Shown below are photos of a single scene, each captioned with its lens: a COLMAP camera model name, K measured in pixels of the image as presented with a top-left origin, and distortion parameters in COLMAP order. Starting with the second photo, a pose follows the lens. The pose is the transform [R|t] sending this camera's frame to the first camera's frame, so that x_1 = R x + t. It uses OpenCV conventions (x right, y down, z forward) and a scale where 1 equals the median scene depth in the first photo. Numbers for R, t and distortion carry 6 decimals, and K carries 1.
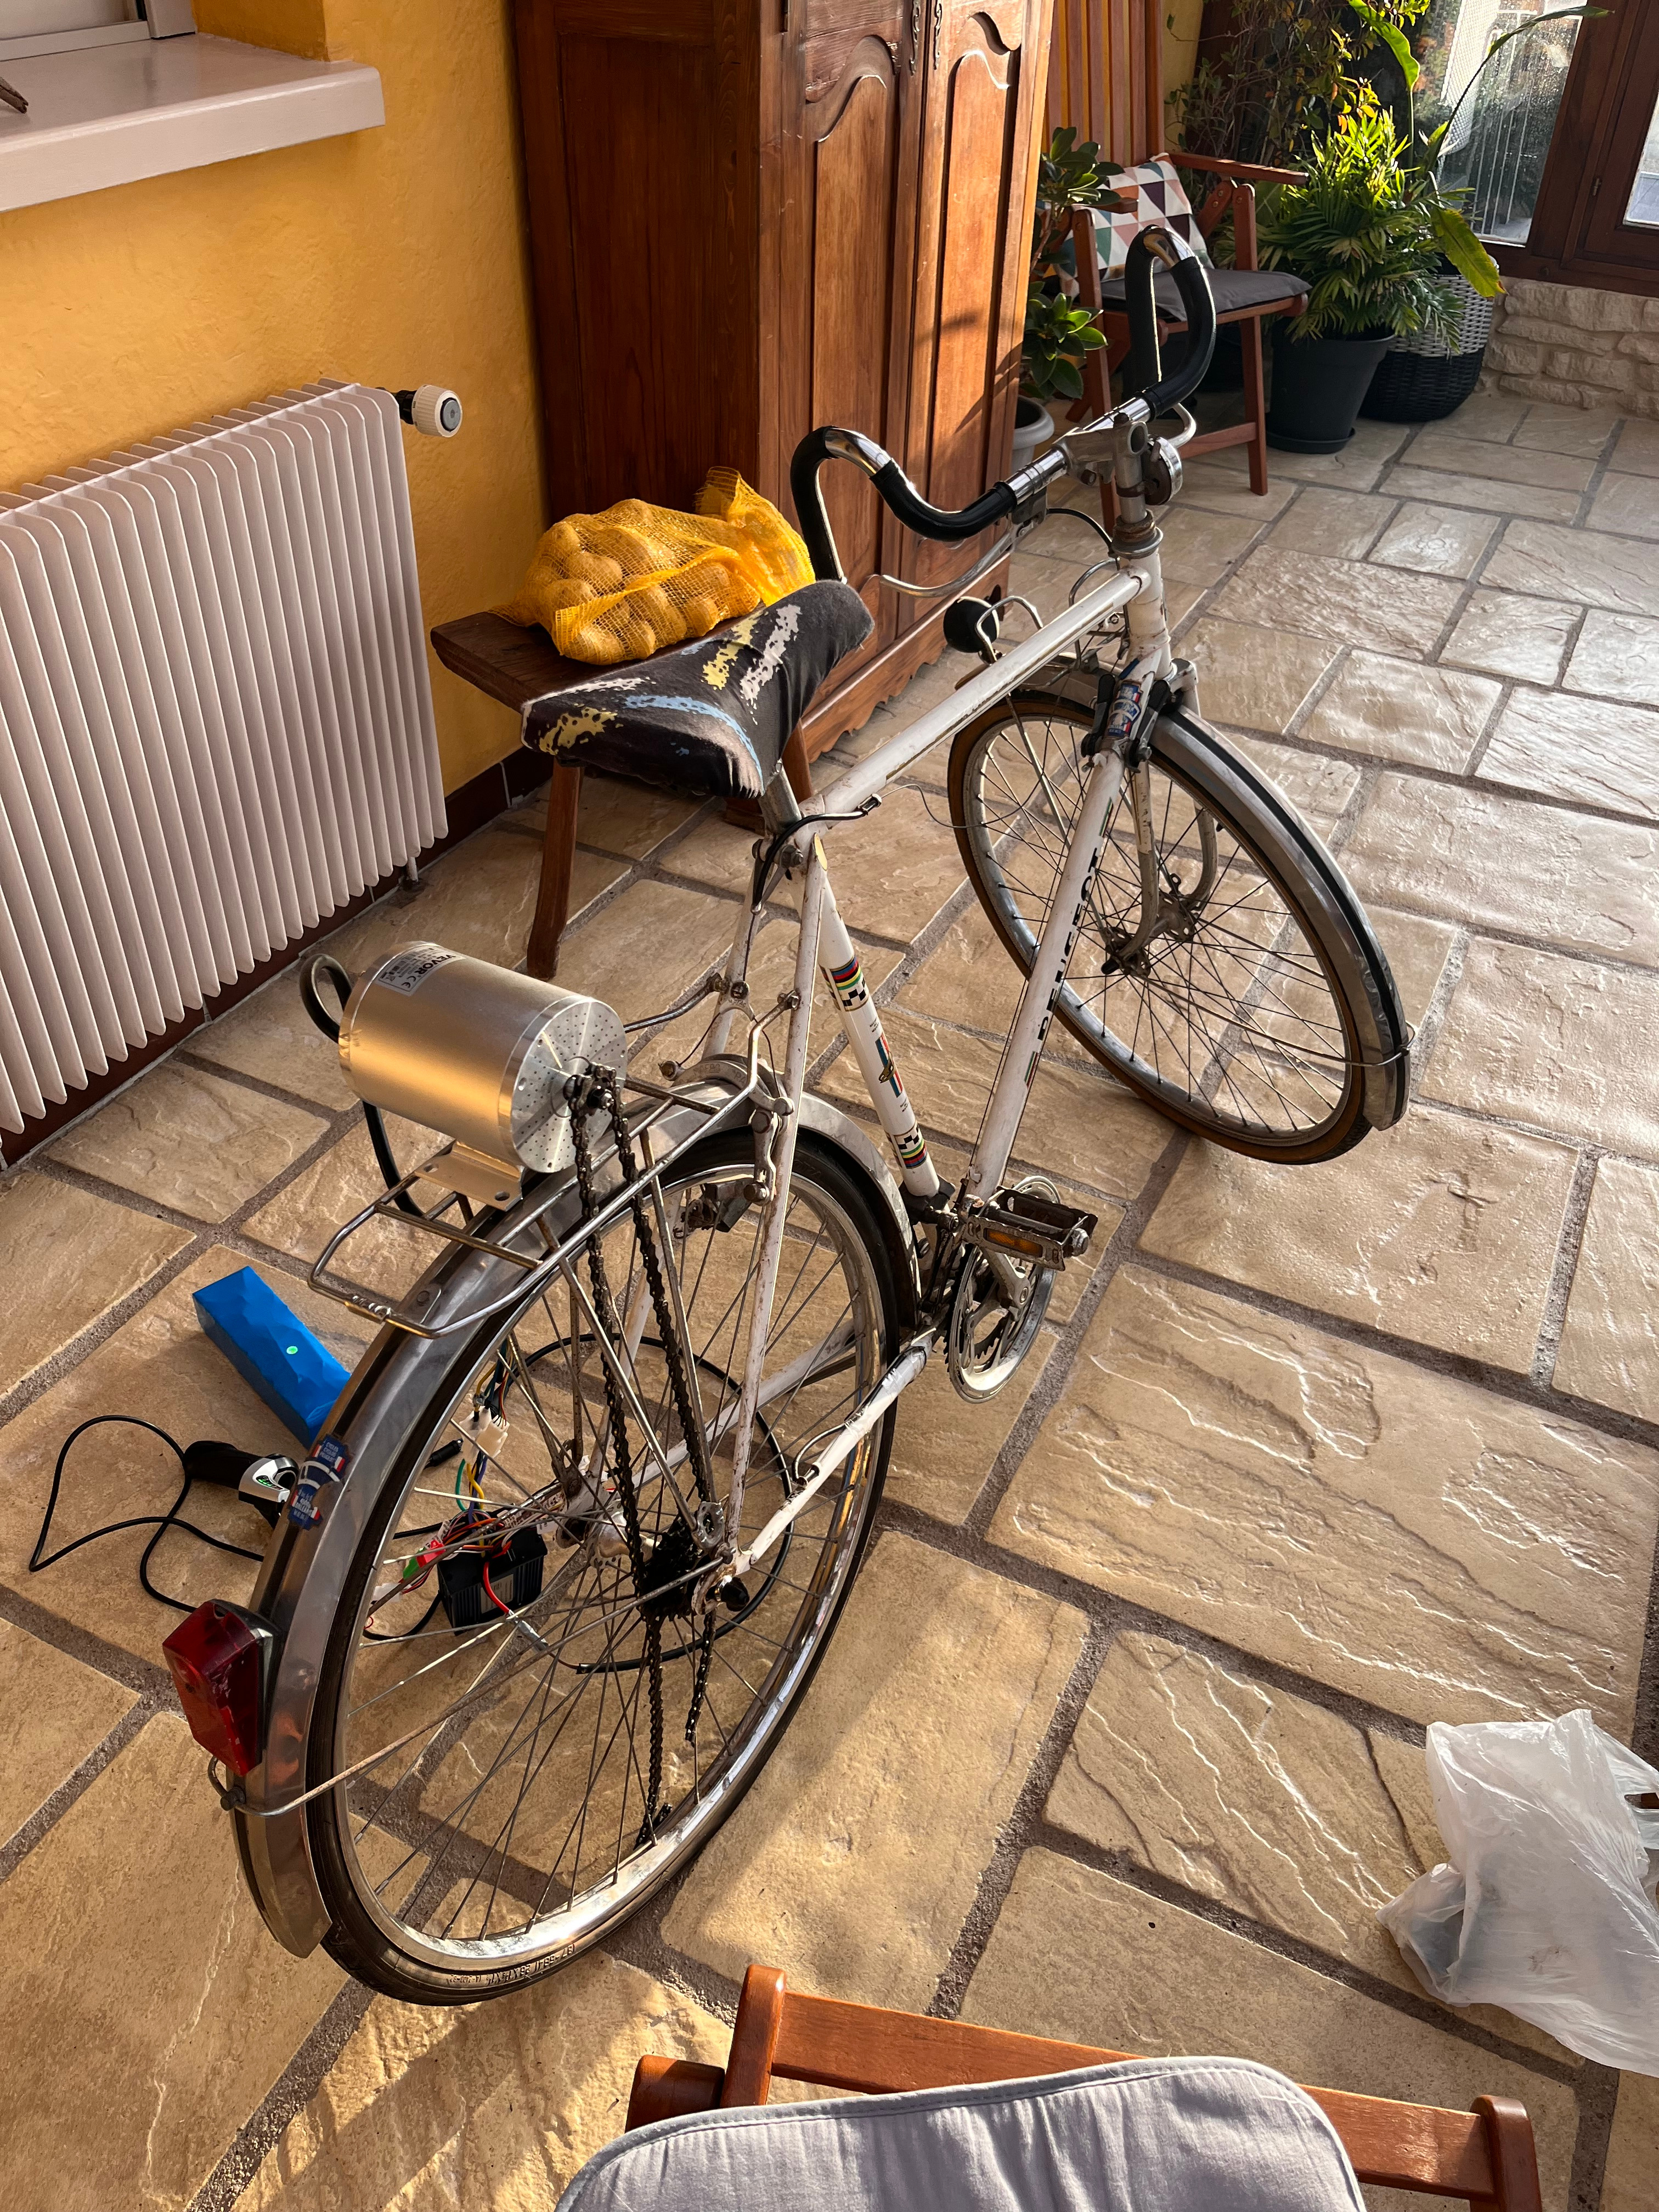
lens RADIAL K [[1689.7, 0, 828.1], [0, 1689.7, 1104.6], [0, 0, 1]] dist [-0.004241, -0.002559]
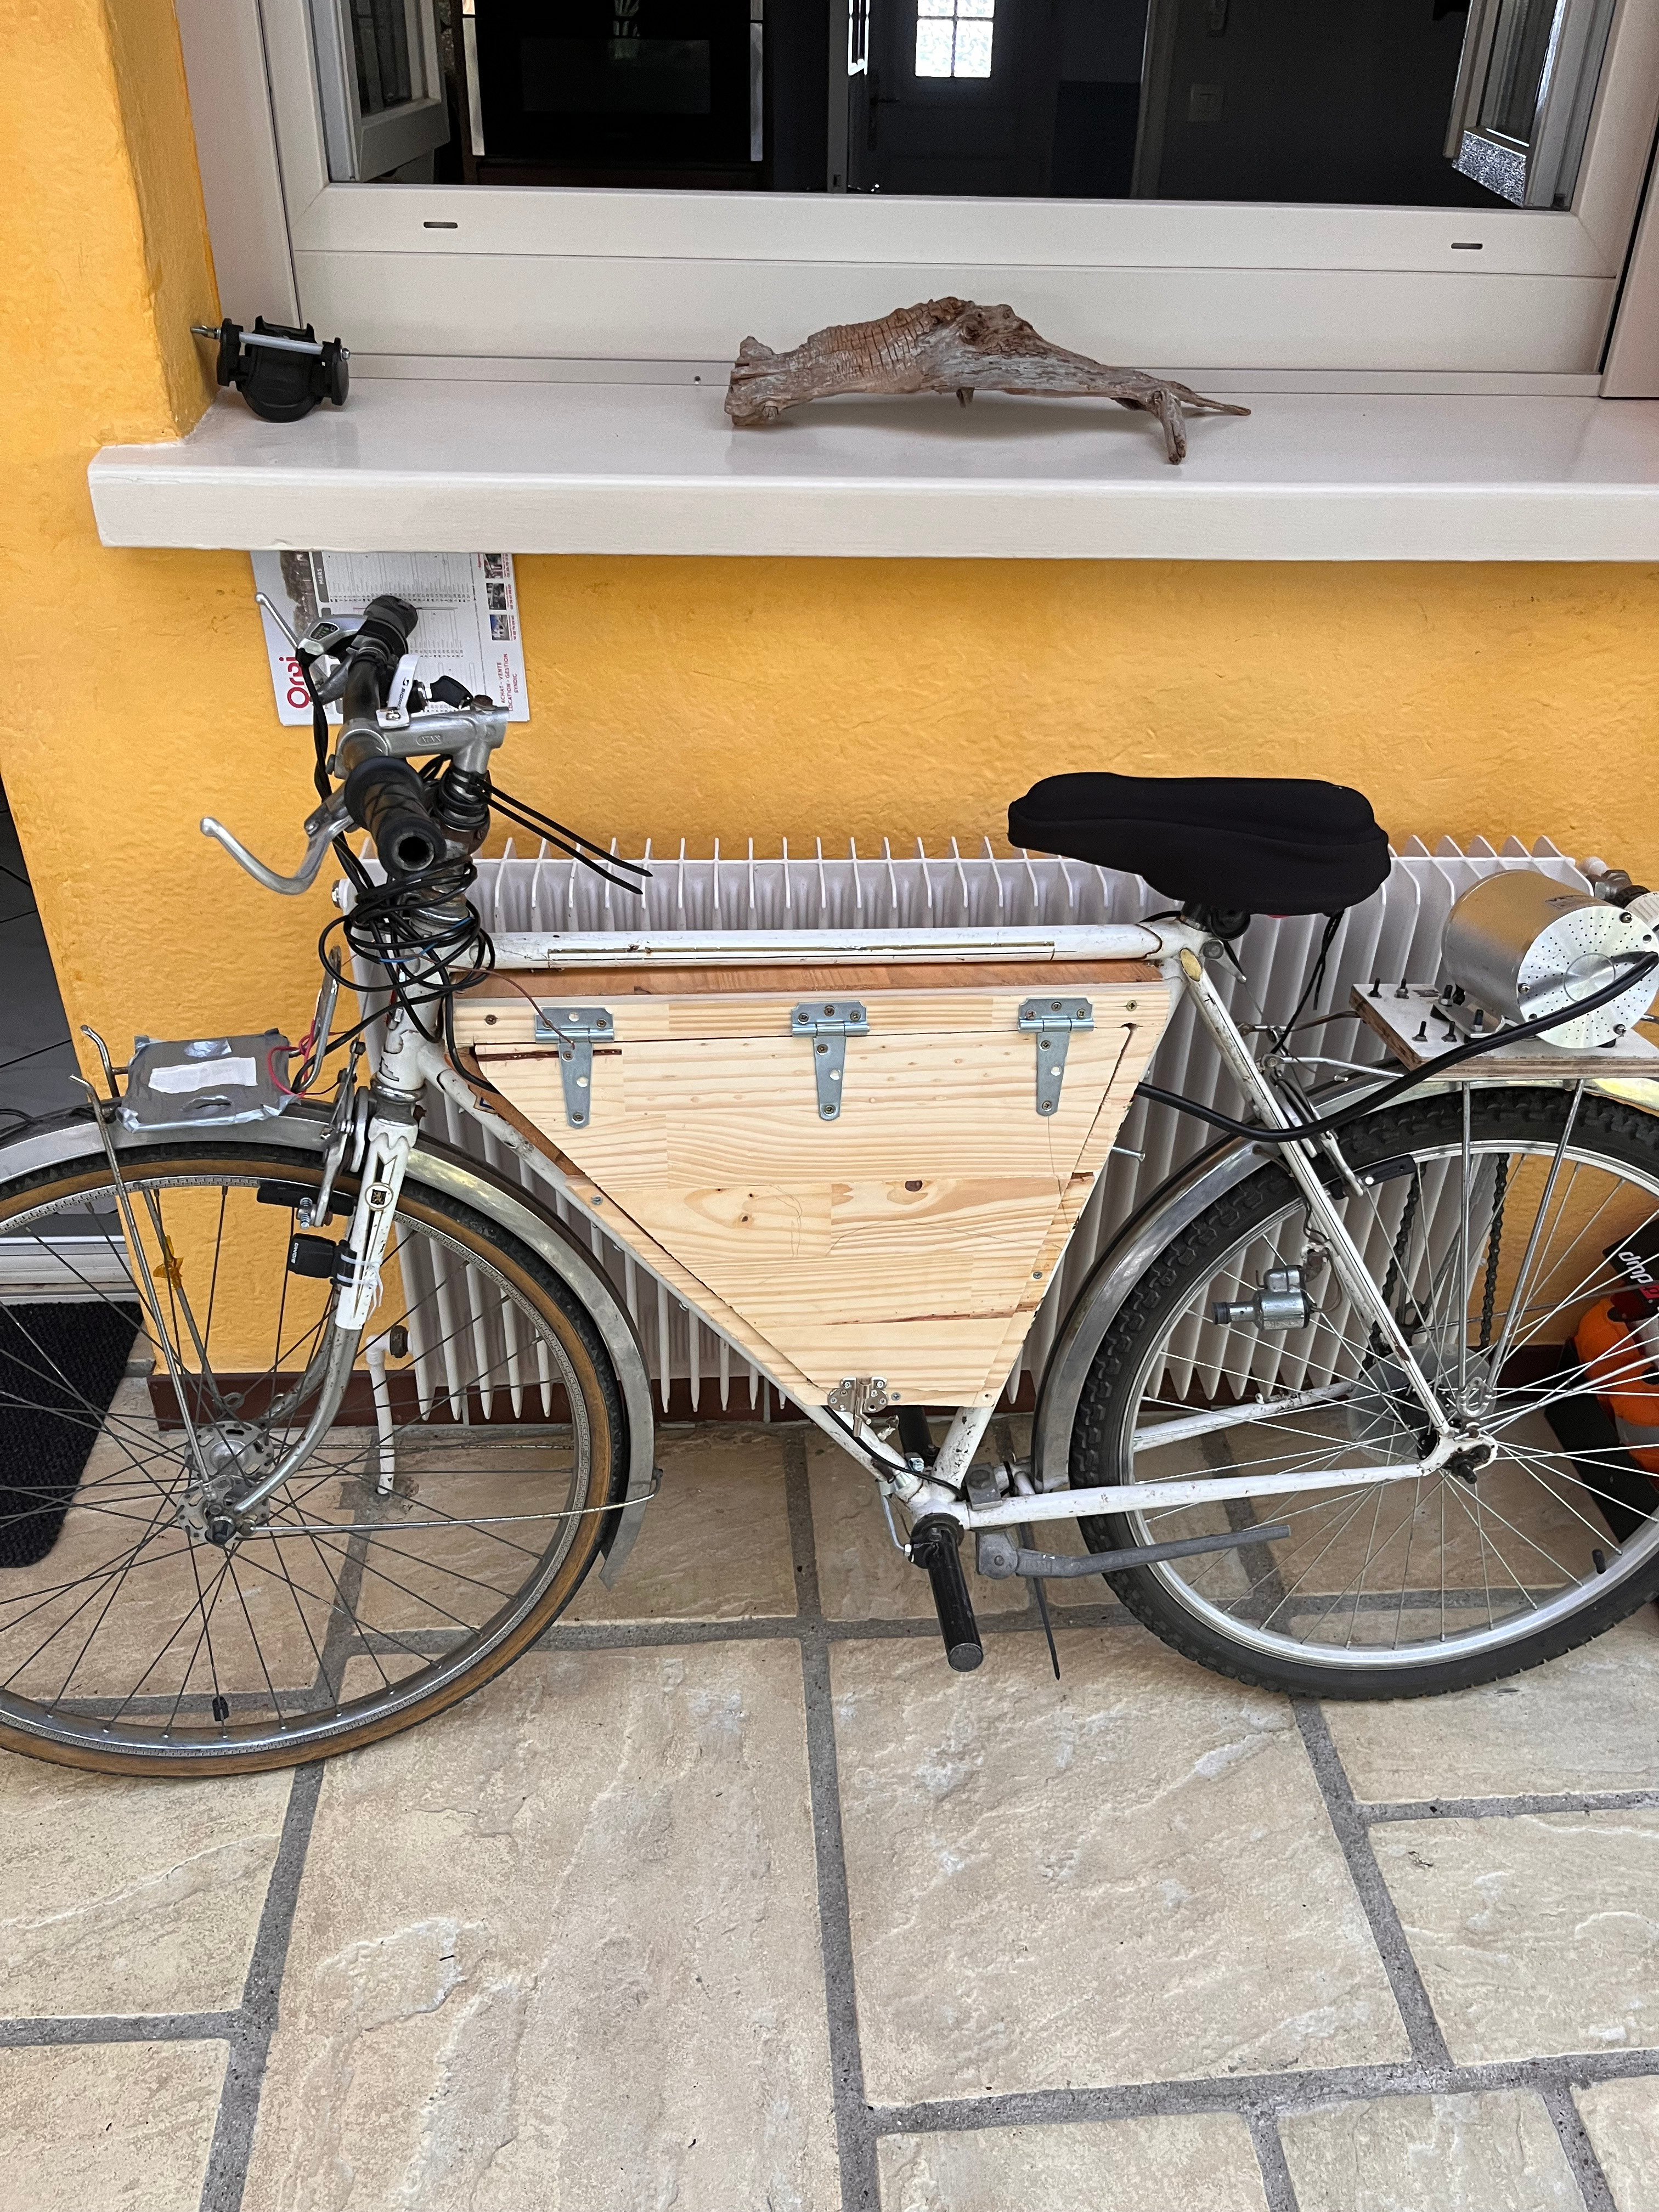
lens RADIAL K [[1689.7, 0, 827.2], [0, 1689.7, 1108.9], [0, 0, 1]] dist [-0.004241, -0.002559]
pose [[0.517662, 0.456284, -0.723761, 0.166371], [-0.541502, 0.829667, 0.135747, -0.292274], [0.662420, 0.321647, 0.676566, 0.349340]]
